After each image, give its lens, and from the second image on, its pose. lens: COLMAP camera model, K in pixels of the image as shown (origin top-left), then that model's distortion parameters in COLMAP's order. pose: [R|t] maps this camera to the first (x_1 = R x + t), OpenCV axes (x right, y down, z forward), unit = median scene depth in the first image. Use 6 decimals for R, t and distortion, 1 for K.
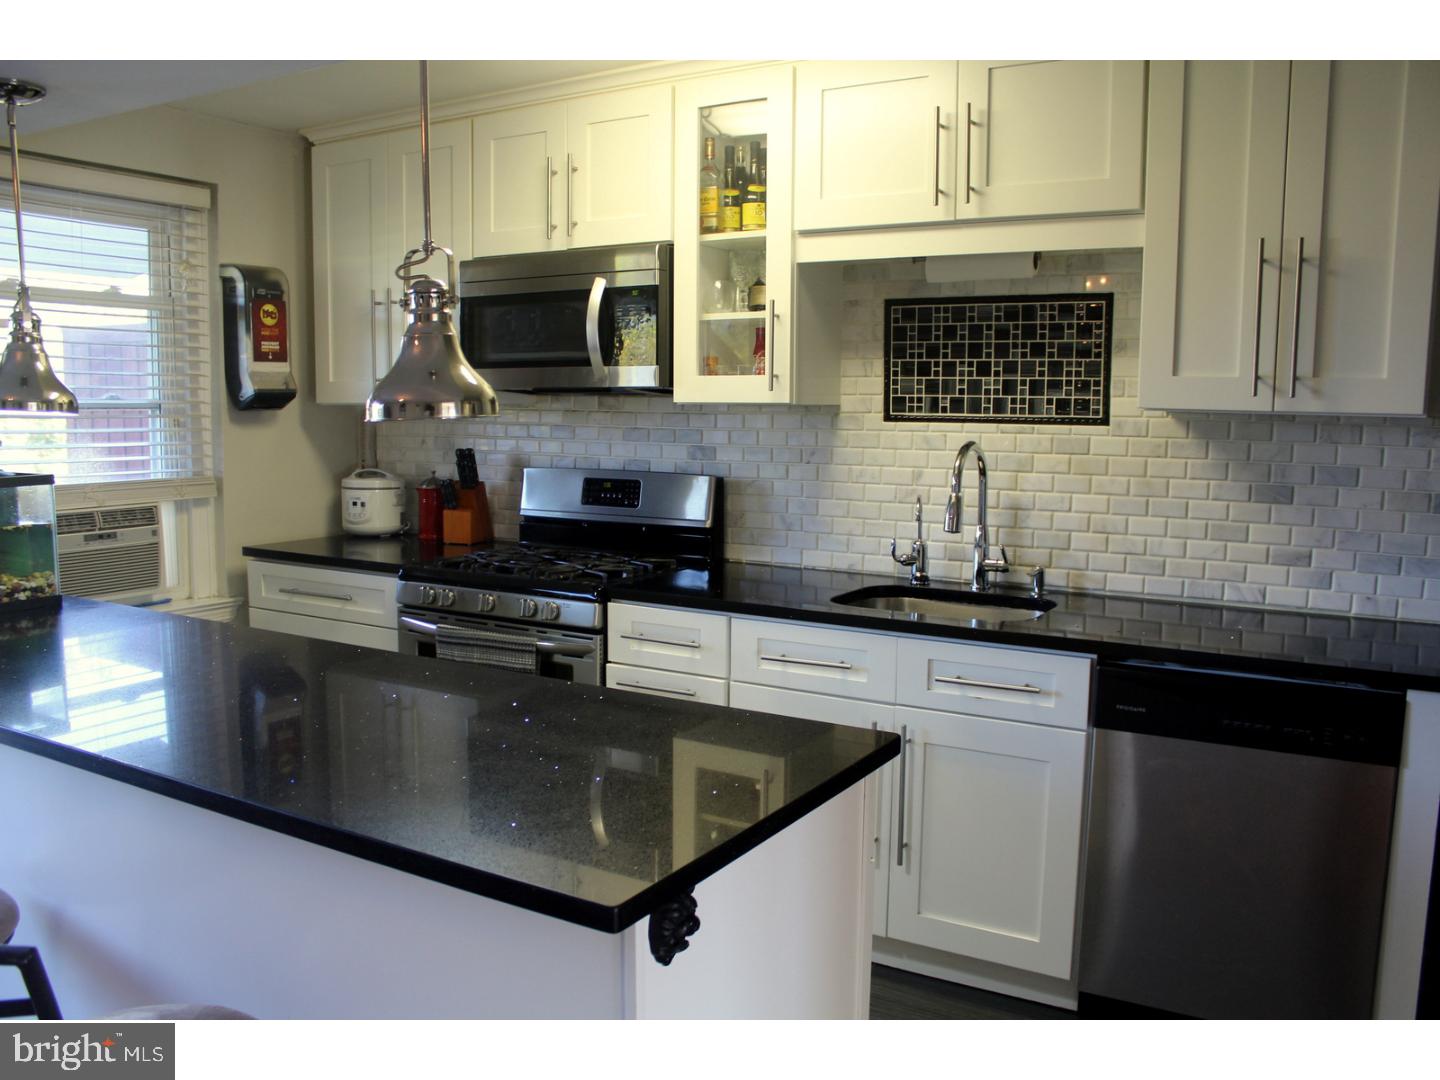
lens RADIAL K [[1190.7, 0, 718.1], [0, 1190.7, 547.7], [0, 0, 1]] dist [-0.167779, 0.151047]
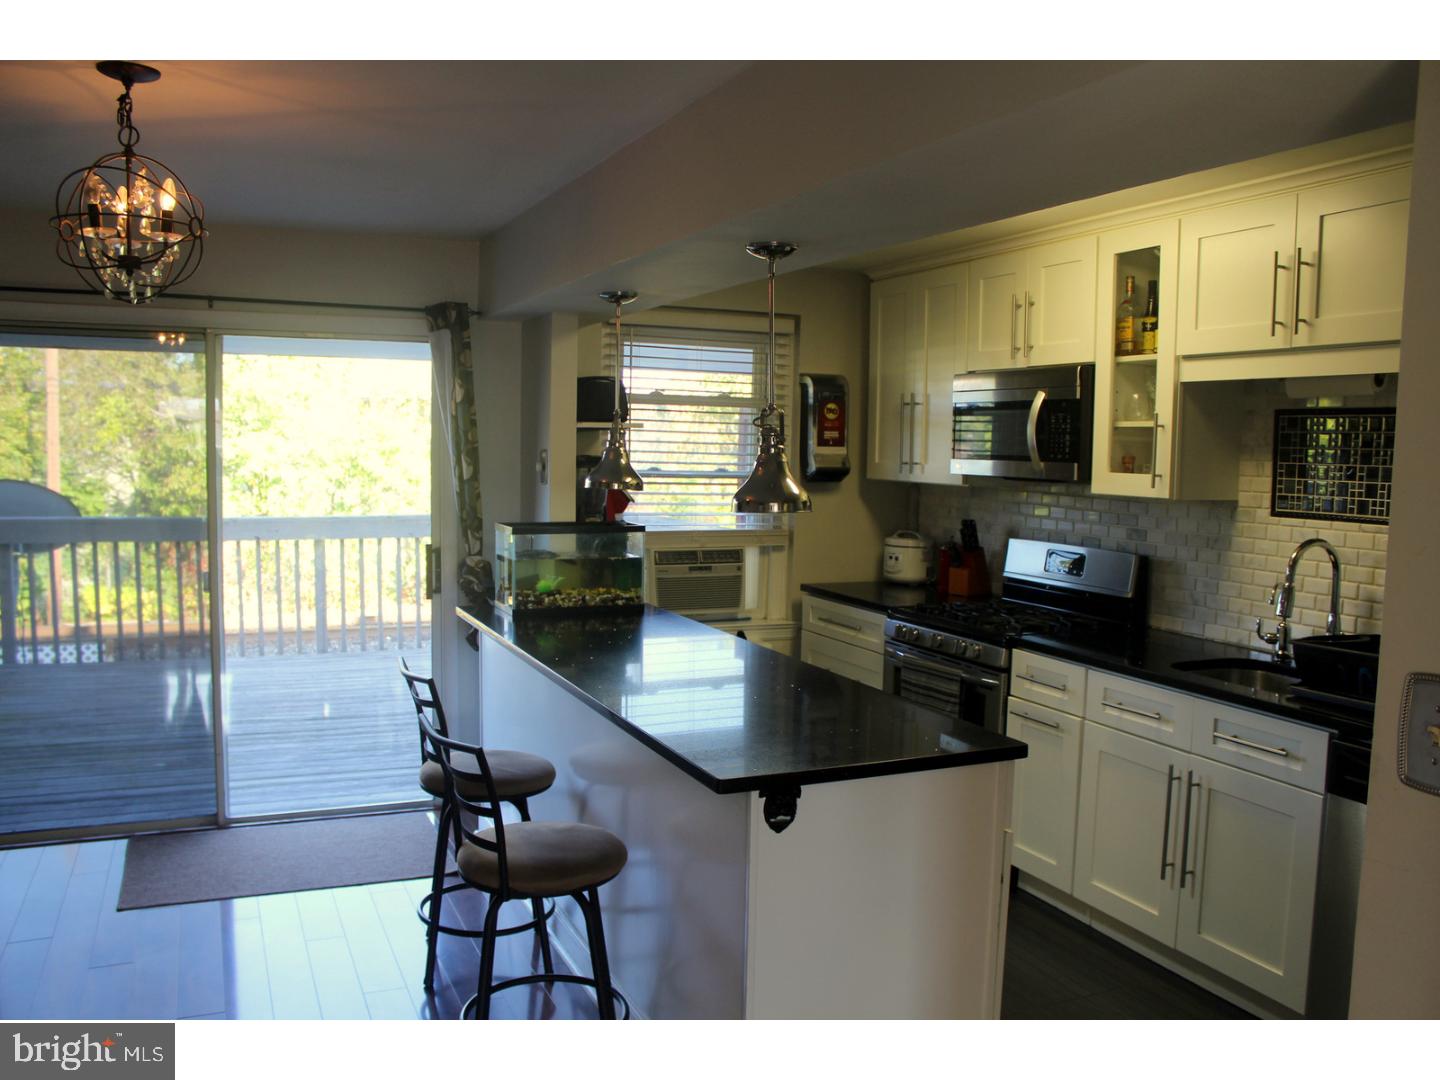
lens RADIAL K [[1190.7, 0, 718.1], [0, 1190.7, 547.7], [0, 0, 1]] dist [-0.167779, 0.151047]
pose [[0.818877, 0.059695, -0.570857, 0.358647], [-0.084394, 0.996289, -0.016878, -0.013602], [0.567731, 0.061998, 0.820876, -0.222103]]
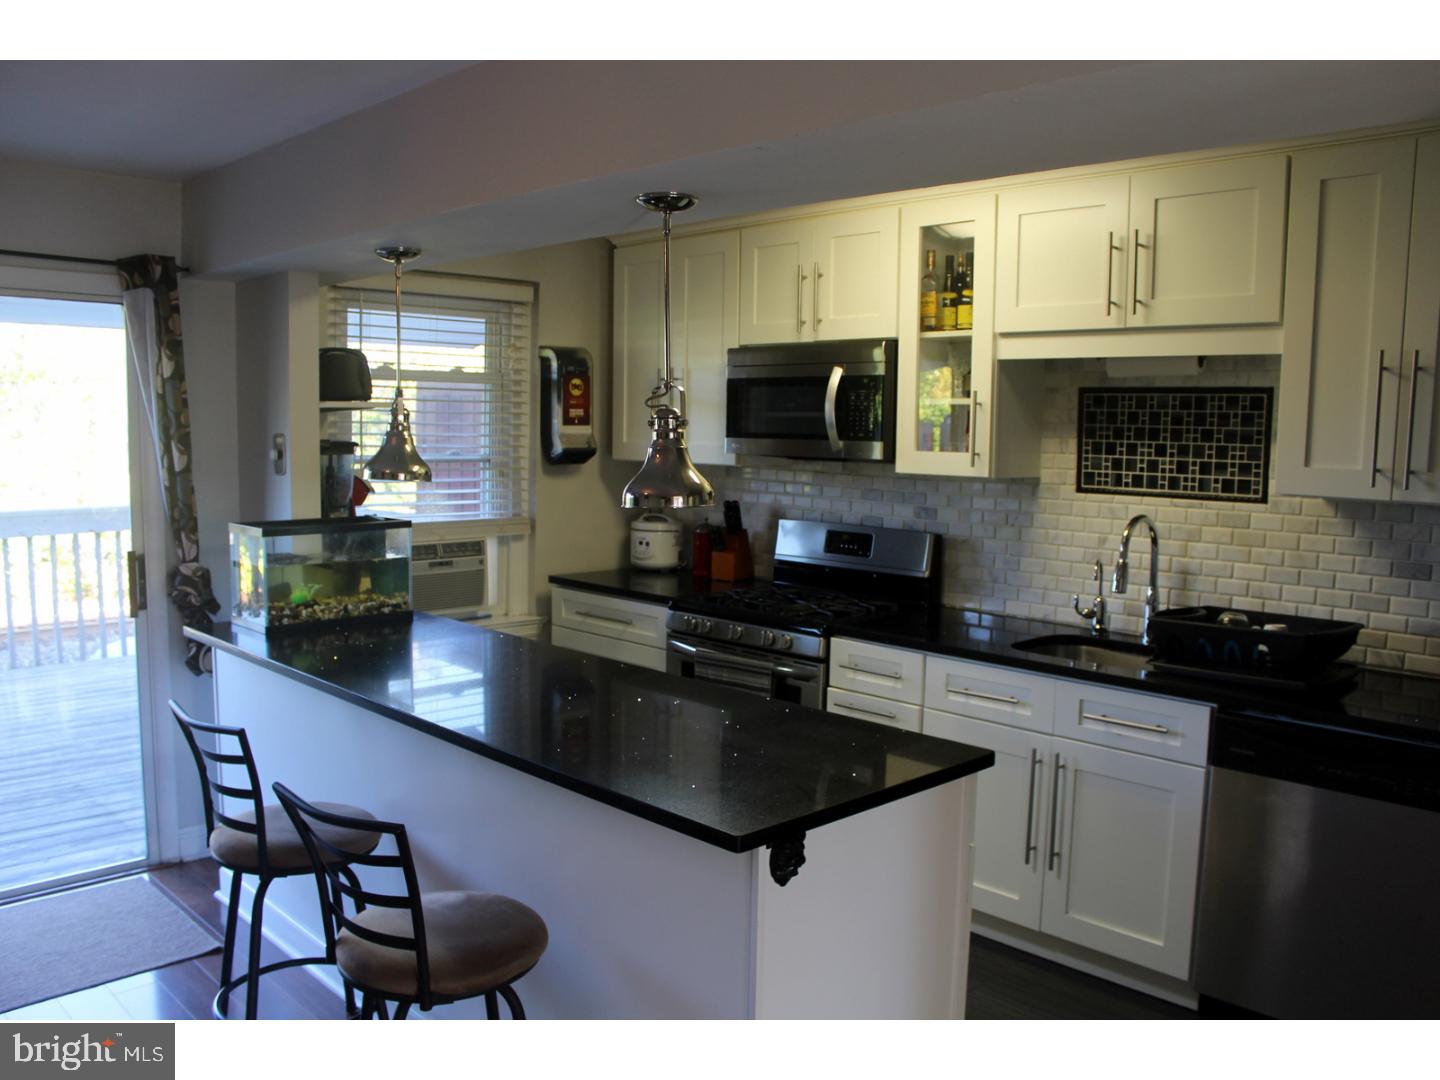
lens RADIAL K [[1190.7, 0, 718.1], [0, 1190.7, 547.7], [0, 0, 1]] dist [-0.167779, 0.151047]
pose [[0.966243, 0.035294, -0.255204, 0.101672], [-0.040775, 0.999037, -0.016218, -0.021080], [0.254386, 0.026076, 0.966751, -0.206346]]
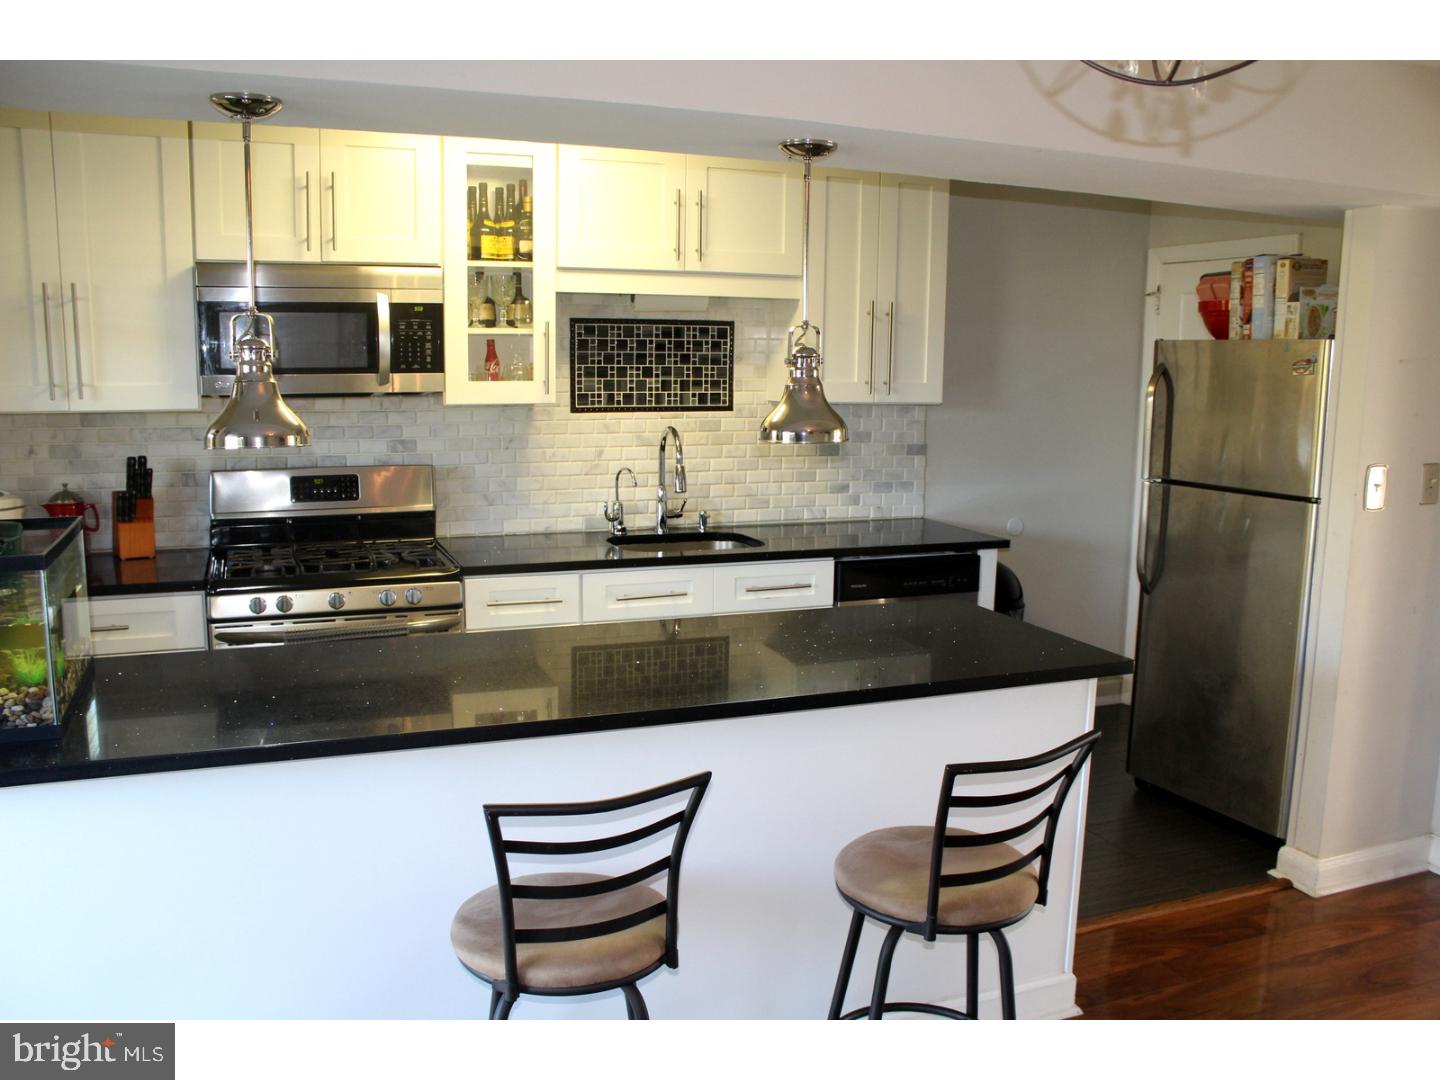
lens RADIAL K [[1190.7, 0, 718.1], [0, 1190.7, 547.7], [0, 0, 1]] dist [-0.167779, 0.151047]
pose [[0.610441, -0.125747, 0.782017, -0.829772], [0.089975, 0.991935, 0.089268, -0.065205], [-0.786935, 0.015869, 0.616832, 0.087145]]
